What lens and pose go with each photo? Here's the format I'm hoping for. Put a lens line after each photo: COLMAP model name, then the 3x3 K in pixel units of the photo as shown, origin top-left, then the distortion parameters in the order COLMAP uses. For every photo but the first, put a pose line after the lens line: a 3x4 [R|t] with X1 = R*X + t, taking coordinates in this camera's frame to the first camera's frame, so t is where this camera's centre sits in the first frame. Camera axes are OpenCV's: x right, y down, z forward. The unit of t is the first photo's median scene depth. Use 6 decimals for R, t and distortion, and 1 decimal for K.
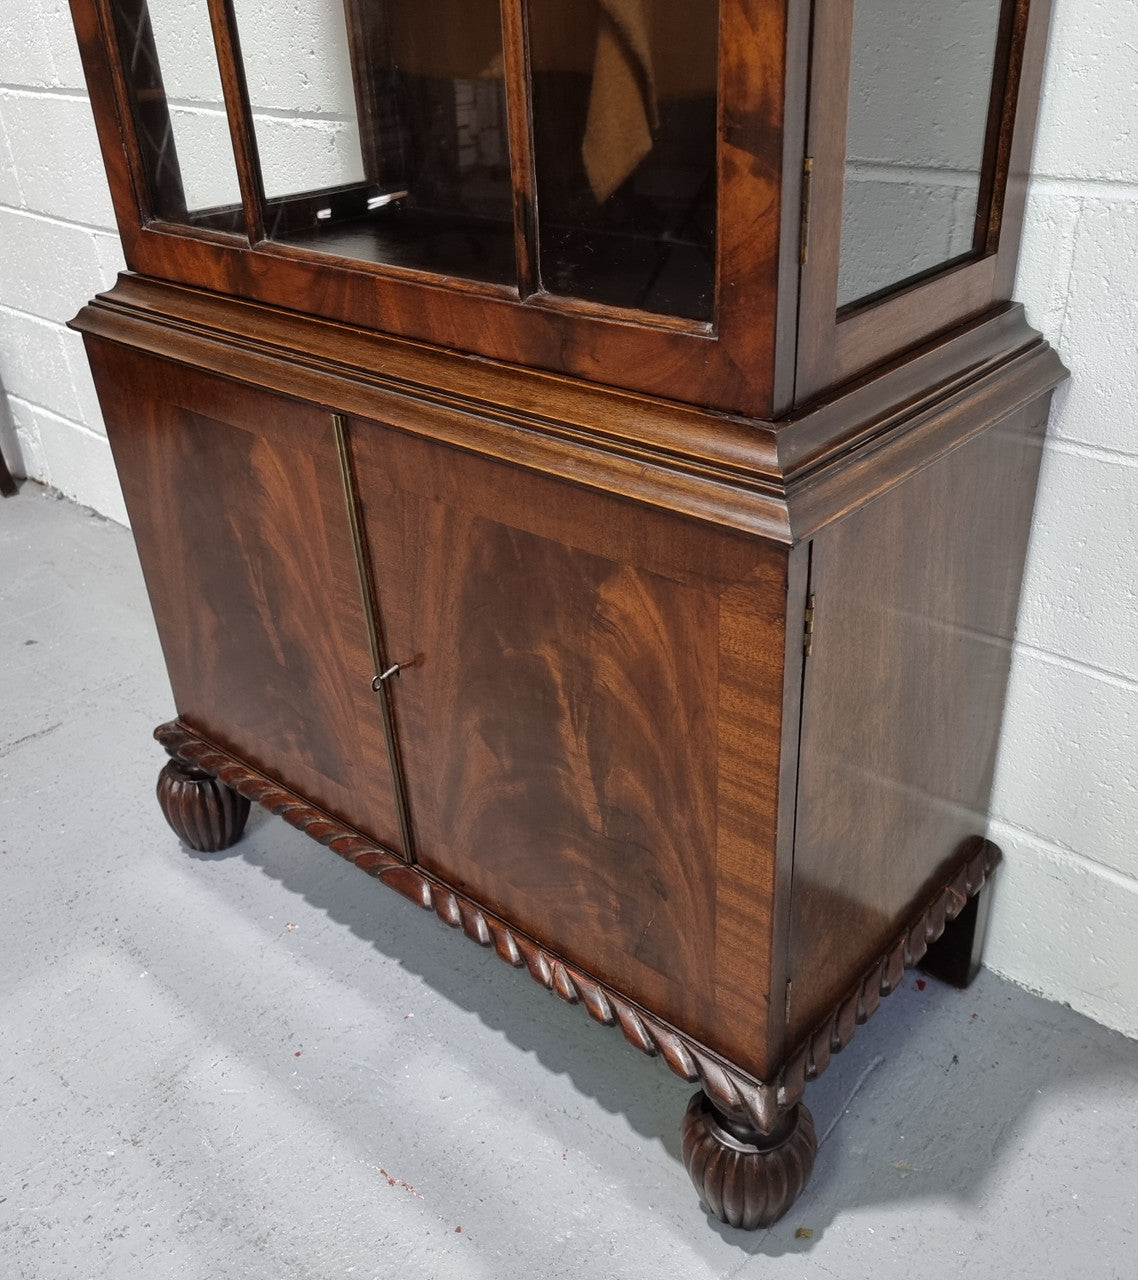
lens RADIAL K [[1200.2, 0, 592.7], [0, 1200.2, 631.0], [0, 0, 1]] dist [0.040226, 0.000000]
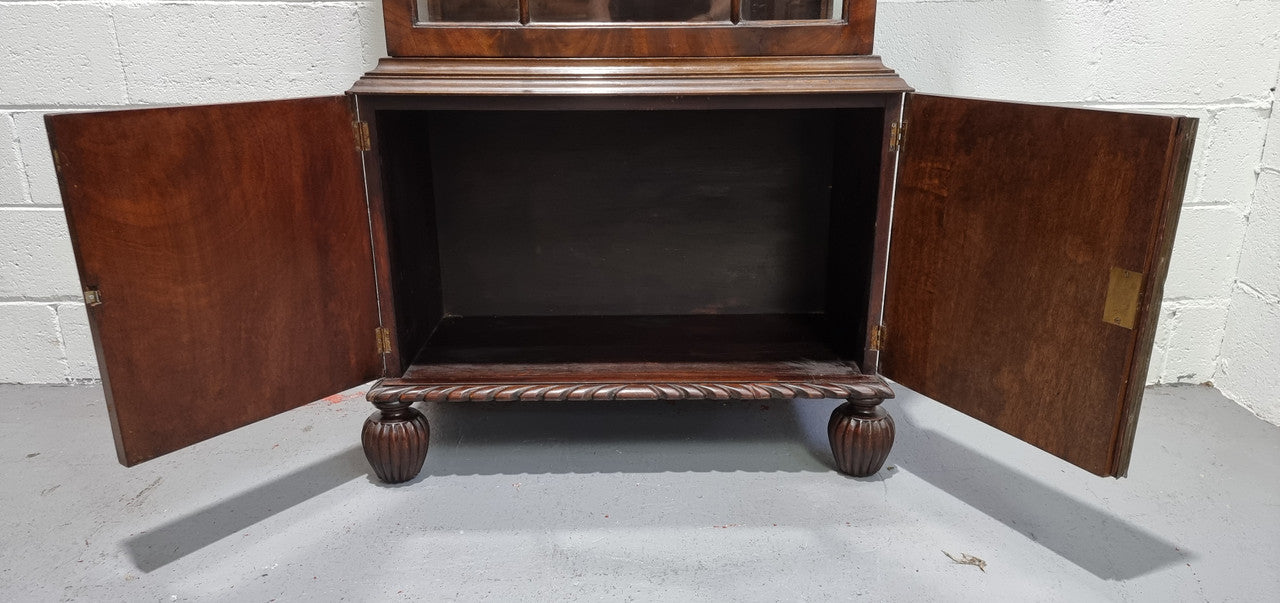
lens RADIAL K [[902.6, 0, 642.5], [0, 902.6, 313.3], [0, 0, 1]] dist [0.075923, -0.058855]
pose [[0.750689, -0.172761, 0.637668, -1.119830], [0.304838, 0.946891, -0.102329, 0.283891], [-0.586123, 0.271202, 0.763485, -0.009516]]
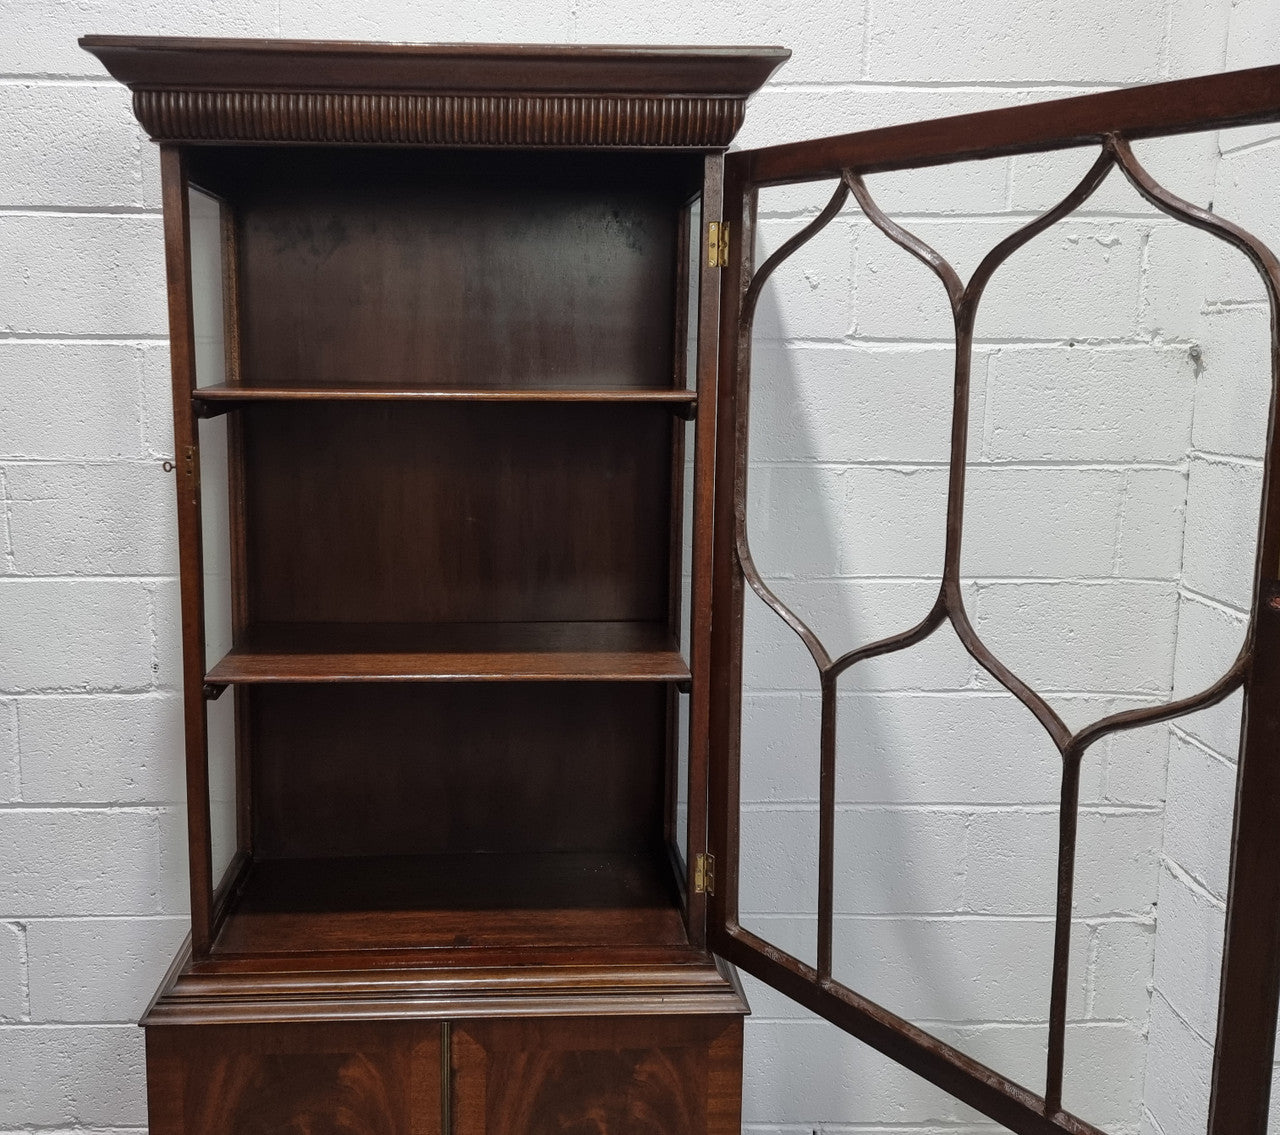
lens RADIAL K [[1200.2, 0, 560.3], [0, 1200.2, 494.6], [0, 0, 1]] dist [0.040226, 0.000000]
pose [[0.726297, -0.055380, 0.685146, -1.212328], [0.308664, 0.916881, -0.253092, -0.372865], [-0.614182, 0.395300, 0.683022, -0.590929]]
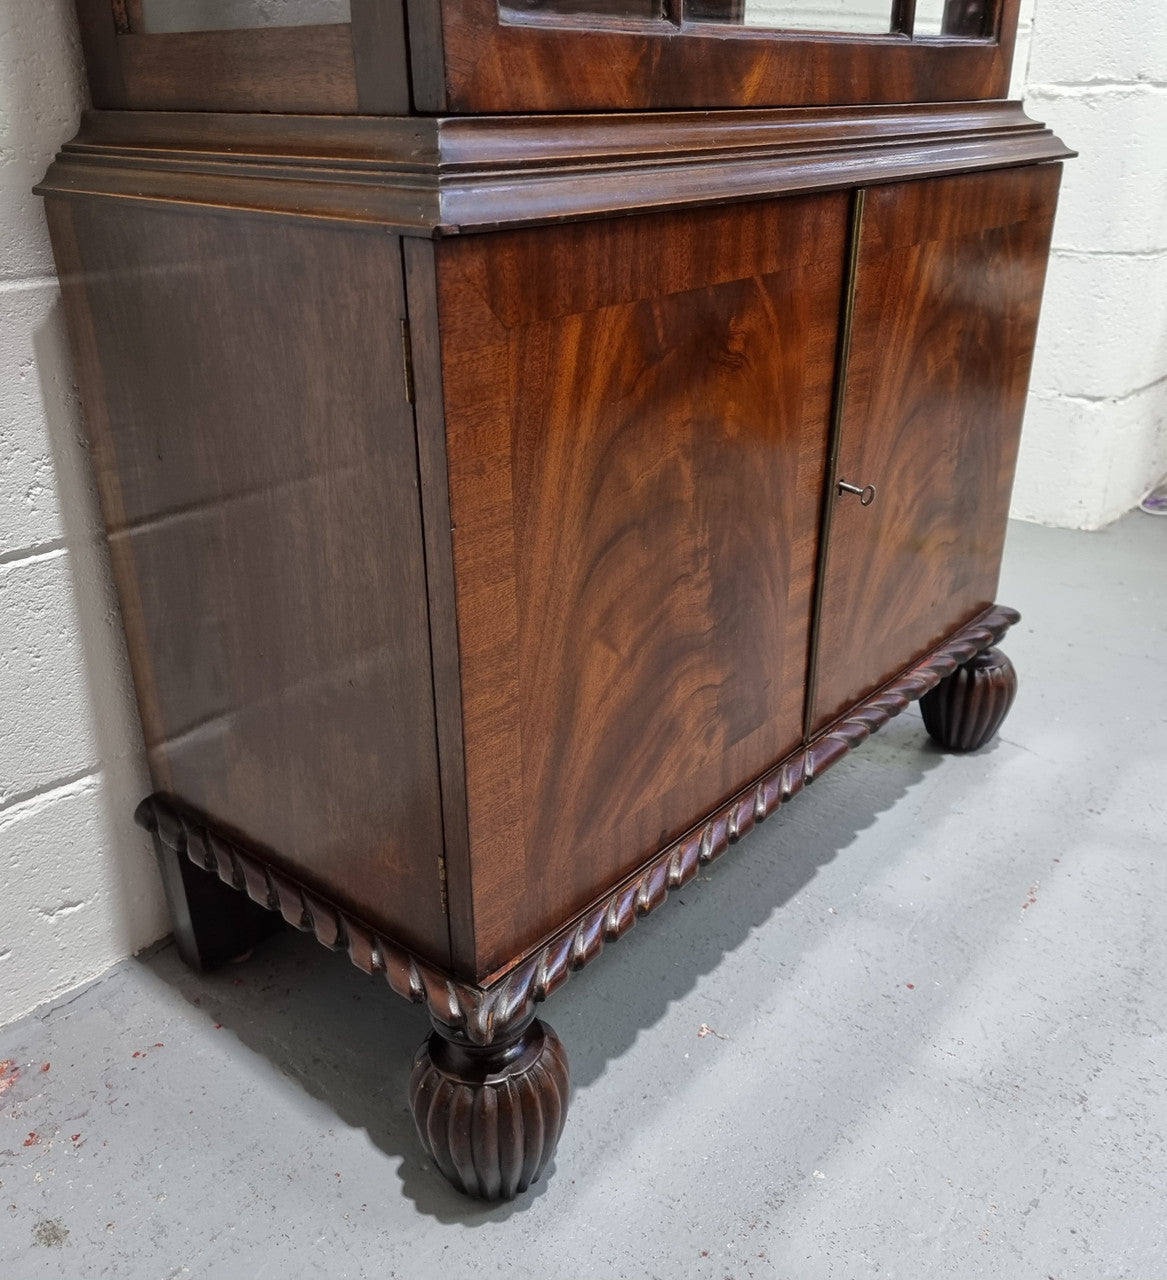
lens RADIAL K [[1207.6, 0, 604.1], [0, 1207.6, 632.7], [0, 0, 1]] dist [0.047553, 0.000000]
pose [[-0.030315, -0.374893, 0.926572, -1.151863], [0.493781, 0.800369, 0.339986, -0.310227], [-0.869058, 0.467830, 0.160851, 1.133915]]
